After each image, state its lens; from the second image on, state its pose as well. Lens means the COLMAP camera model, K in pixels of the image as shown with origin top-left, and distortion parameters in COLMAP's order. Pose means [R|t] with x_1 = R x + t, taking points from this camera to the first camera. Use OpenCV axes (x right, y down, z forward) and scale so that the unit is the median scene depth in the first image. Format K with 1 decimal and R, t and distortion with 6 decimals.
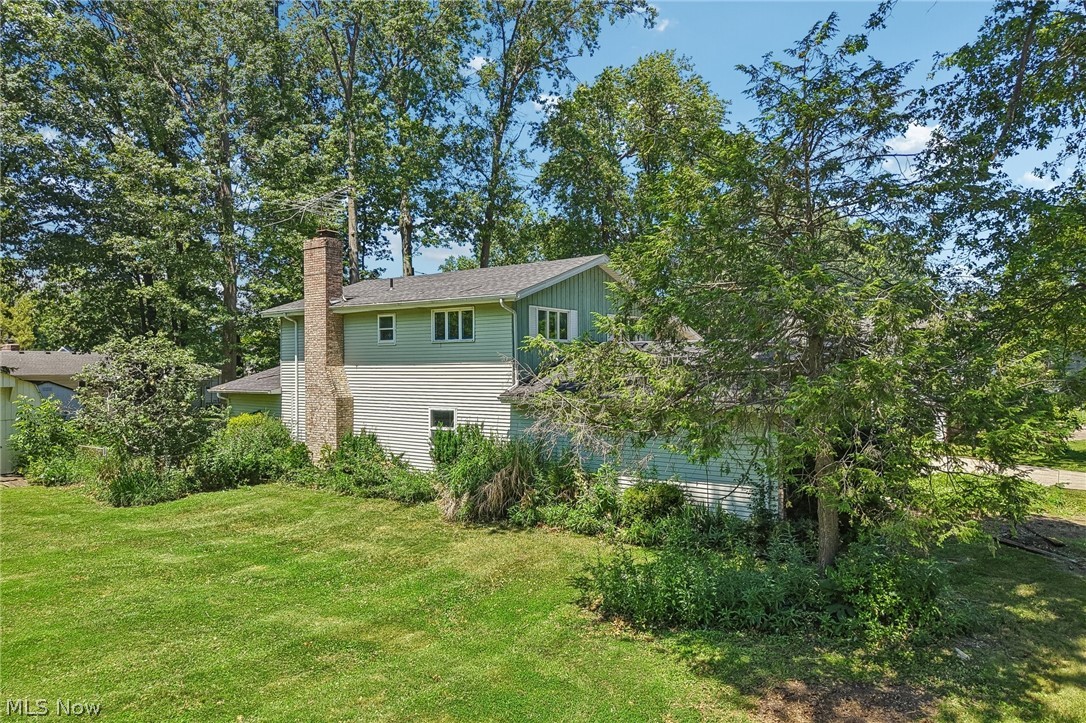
lens RADIAL K [[719.4, 0, 543.0], [0, 719.4, 361.5], [0, 0, 1]] dist [0.067651, -0.000237]
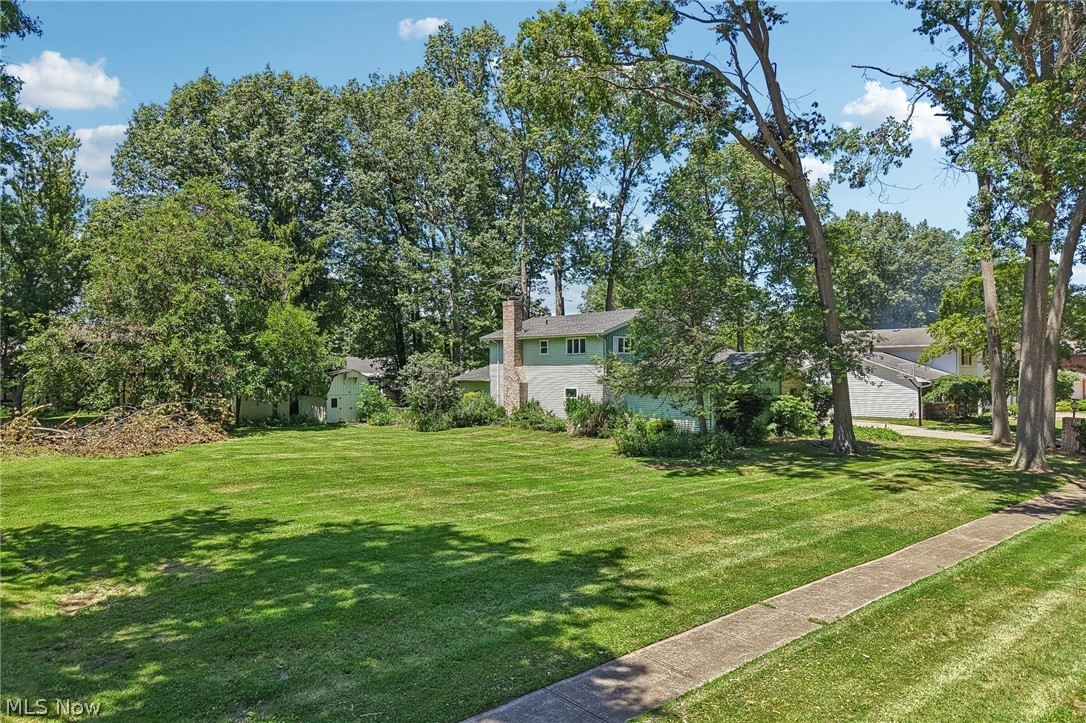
lens RADIAL K [[719.4, 0, 543.0], [0, 719.4, 361.5], [0, 0, 1]] dist [0.067651, -0.000237]
pose [[0.976229, 0.000086, -0.216739, 0.194752], [-0.000308, 0.999999, -0.000989, -0.004639], [0.216739, 0.001032, 0.976229, -0.867758]]
